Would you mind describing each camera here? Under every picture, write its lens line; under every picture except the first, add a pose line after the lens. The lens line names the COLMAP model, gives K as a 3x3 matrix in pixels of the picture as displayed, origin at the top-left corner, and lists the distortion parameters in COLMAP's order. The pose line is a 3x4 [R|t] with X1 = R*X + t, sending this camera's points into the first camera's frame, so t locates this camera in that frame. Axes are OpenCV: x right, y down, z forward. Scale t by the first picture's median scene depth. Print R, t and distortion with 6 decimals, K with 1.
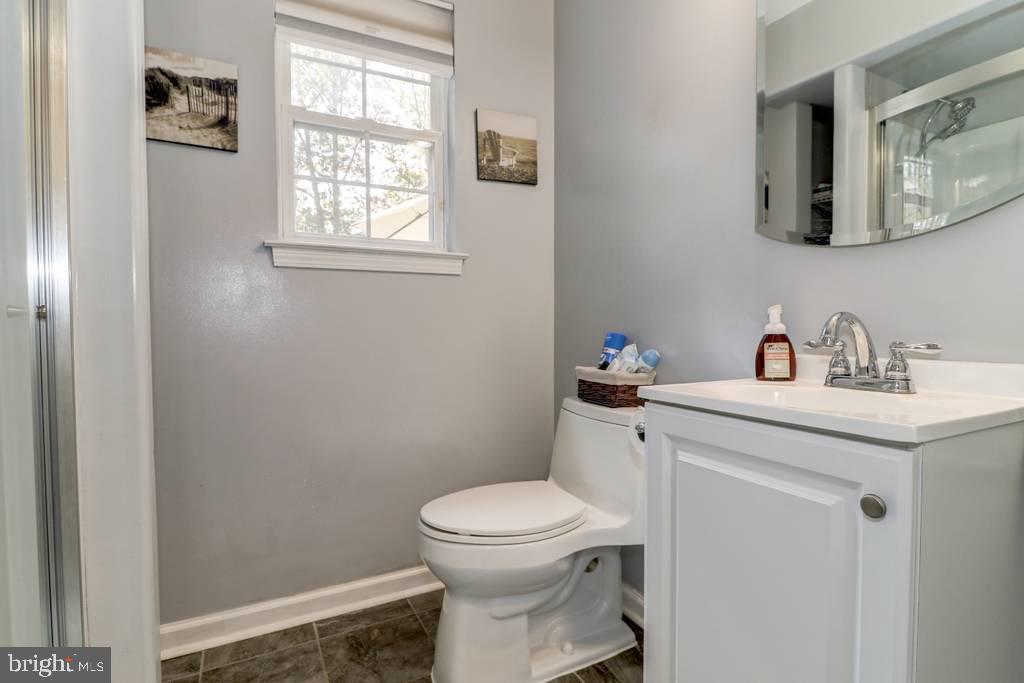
lens RADIAL K [[499.9, 0, 514.8], [0, 499.9, 340.4], [0, 0, 1]] dist [-0.014124, -0.005597]
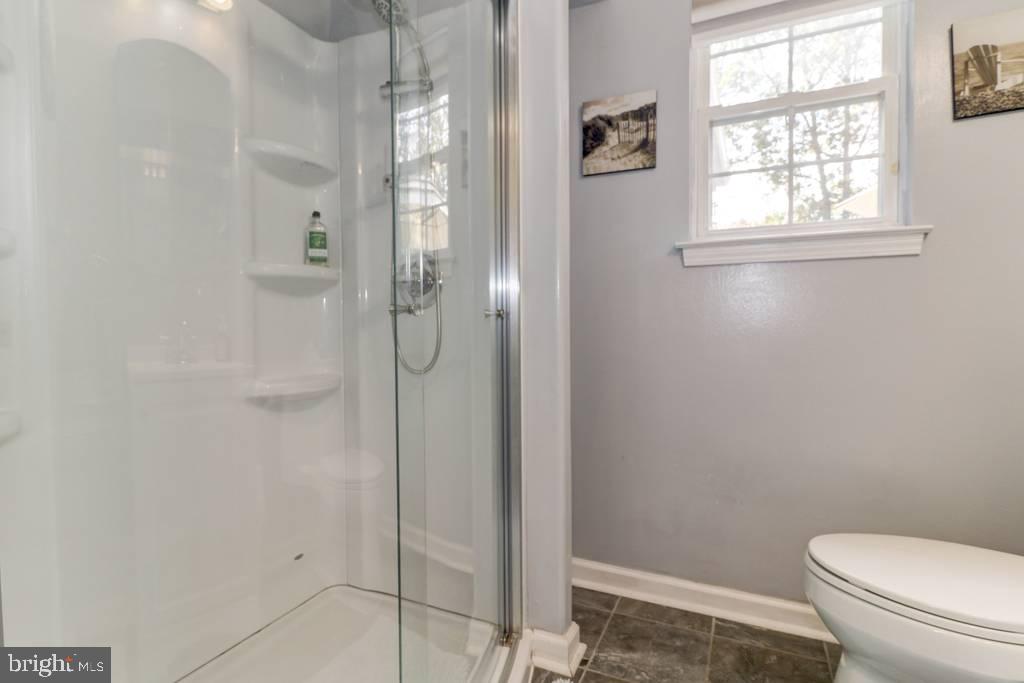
lens RADIAL K [[499.9, 0, 514.3], [0, 499.9, 339.9], [0, 0, 1]] dist [-0.014124, -0.005597]
pose [[0.587791, 0.026245, -0.808587, 0.164642], [-0.019377, 0.999644, 0.018361, -0.005244], [0.808781, 0.004876, 0.588090, 0.080897]]
